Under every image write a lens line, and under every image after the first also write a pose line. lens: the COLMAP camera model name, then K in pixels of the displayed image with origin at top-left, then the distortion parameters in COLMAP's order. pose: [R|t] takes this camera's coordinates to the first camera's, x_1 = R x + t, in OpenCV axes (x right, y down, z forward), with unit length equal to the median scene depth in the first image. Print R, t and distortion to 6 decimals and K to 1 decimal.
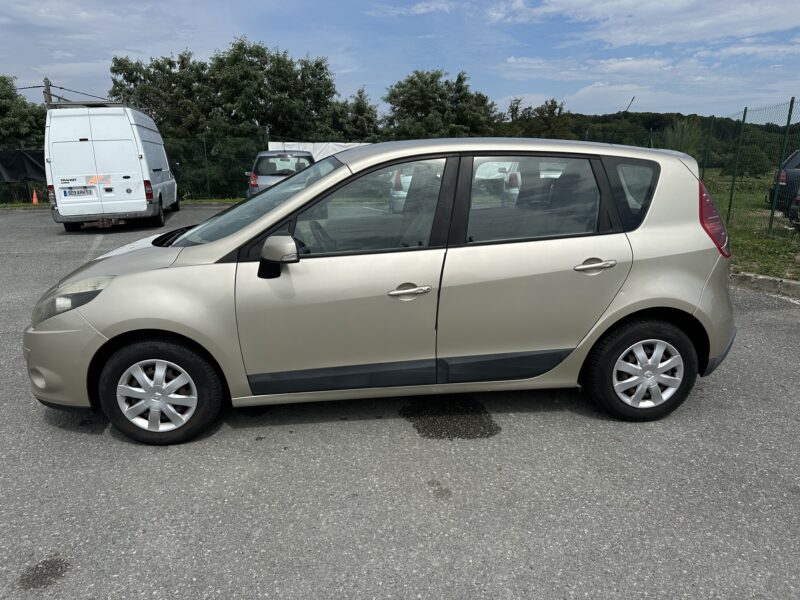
lens RADIAL K [[570.7, 0, 398.9], [0, 570.7, 294.9], [0, 0, 1]] dist [-0.004475, -0.004384]
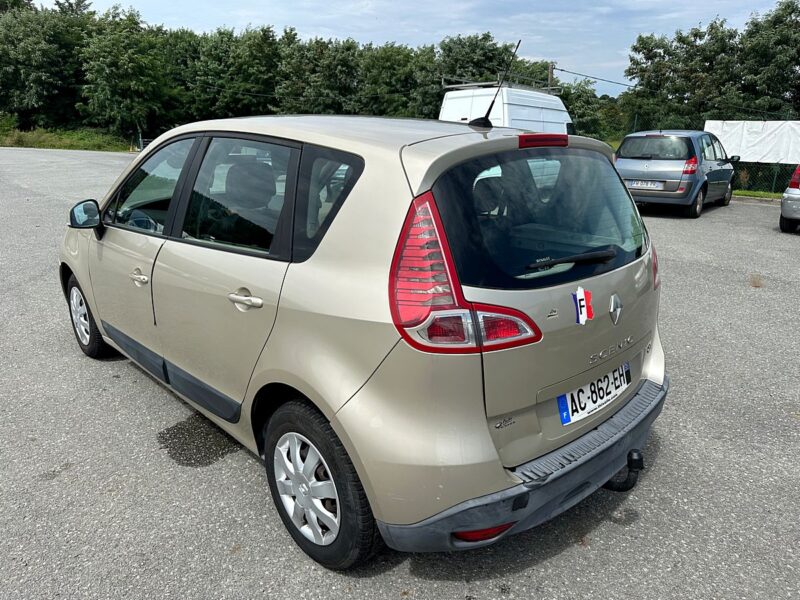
lens RADIAL K [[570.7, 0, 398.9], [0, 570.7, 294.9], [0, 0, 1]] dist [-0.004475, -0.004384]
pose [[0.612099, 0.228169, -0.757148, 0.101175], [-0.201886, 0.970830, 0.129352, -0.018954], [0.764576, 0.073681, 0.640308, 0.071911]]
